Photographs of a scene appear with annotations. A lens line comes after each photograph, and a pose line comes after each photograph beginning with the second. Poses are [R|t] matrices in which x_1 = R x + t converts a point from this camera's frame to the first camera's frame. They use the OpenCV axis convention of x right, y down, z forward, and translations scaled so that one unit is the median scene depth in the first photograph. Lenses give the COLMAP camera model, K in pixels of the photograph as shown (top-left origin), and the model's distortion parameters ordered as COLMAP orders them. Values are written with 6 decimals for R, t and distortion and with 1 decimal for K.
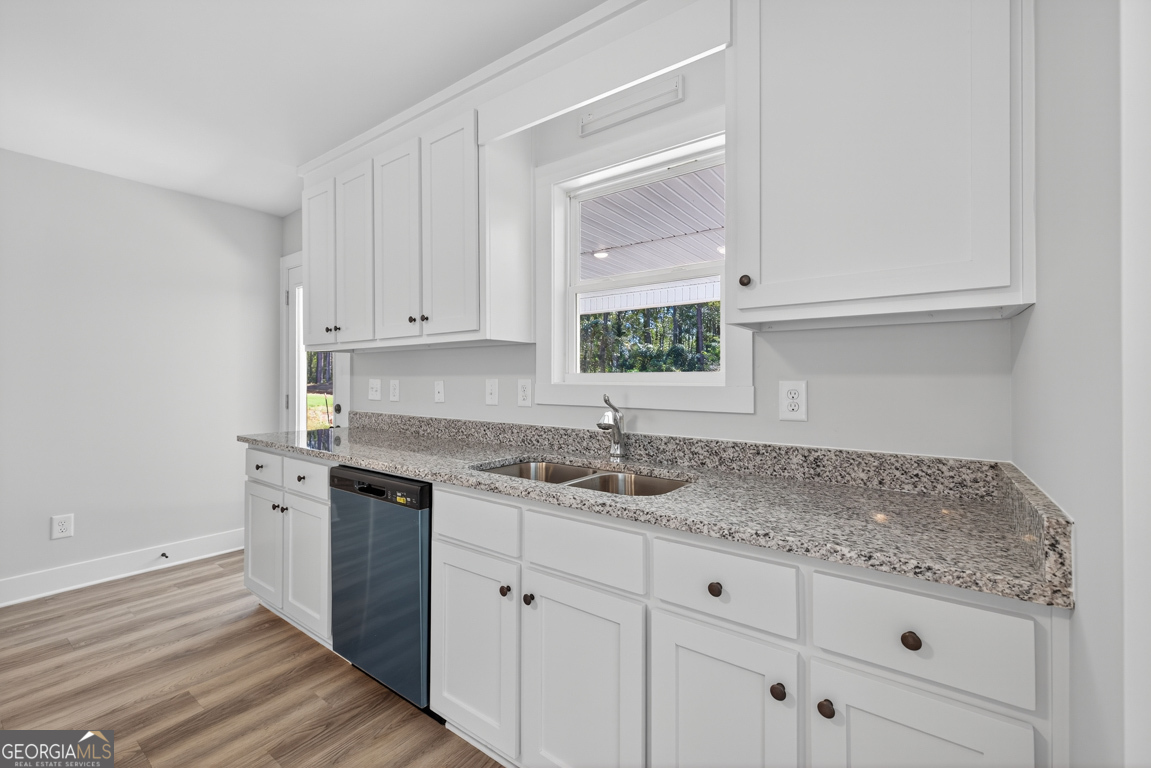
lens RADIAL K [[484.3, 0, 572.3], [0, 484.3, 378.6], [0, 0, 1]] dist [0.008806, -0.000952]
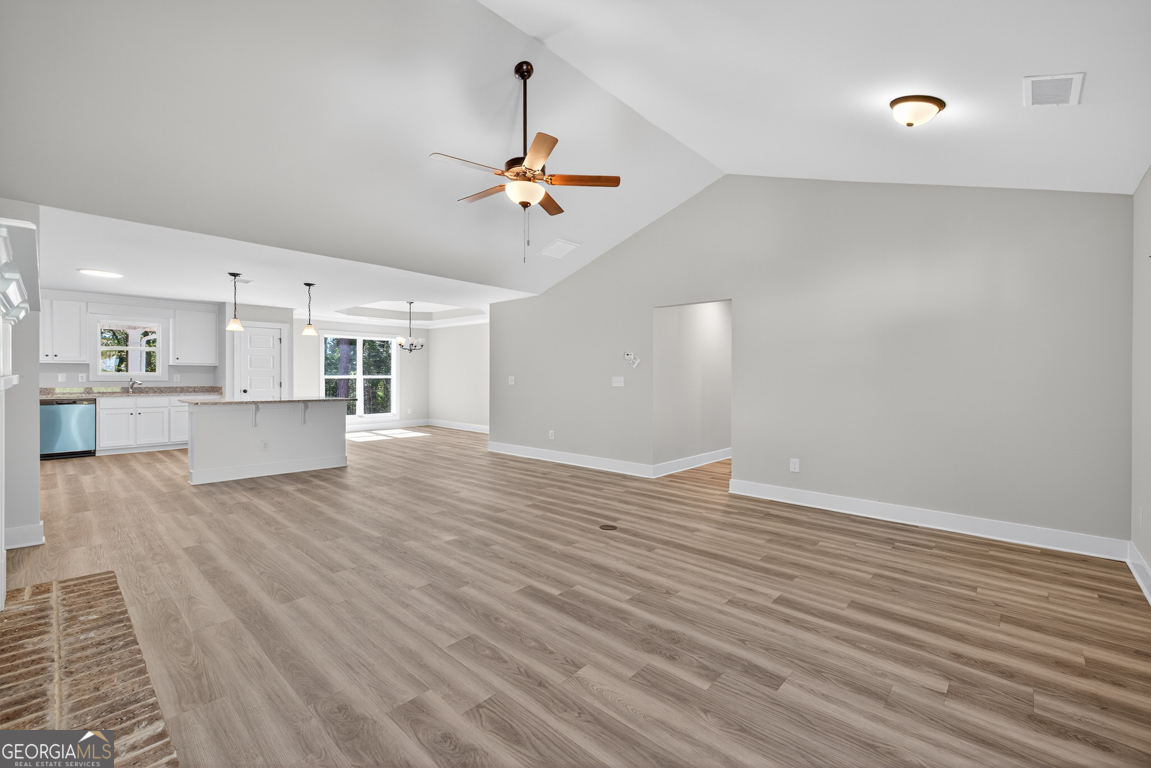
lens RADIAL K [[484.3, 0, 572.5], [0, 484.3, 382.9], [0, 0, 1]] dist [0.008806, -0.000952]
pose [[0.110146, -0.016730, 0.993775, -3.214148], [-0.004607, 0.999839, 0.017343, -0.011247], [-0.993905, -0.006489, 0.110052, -2.871956]]
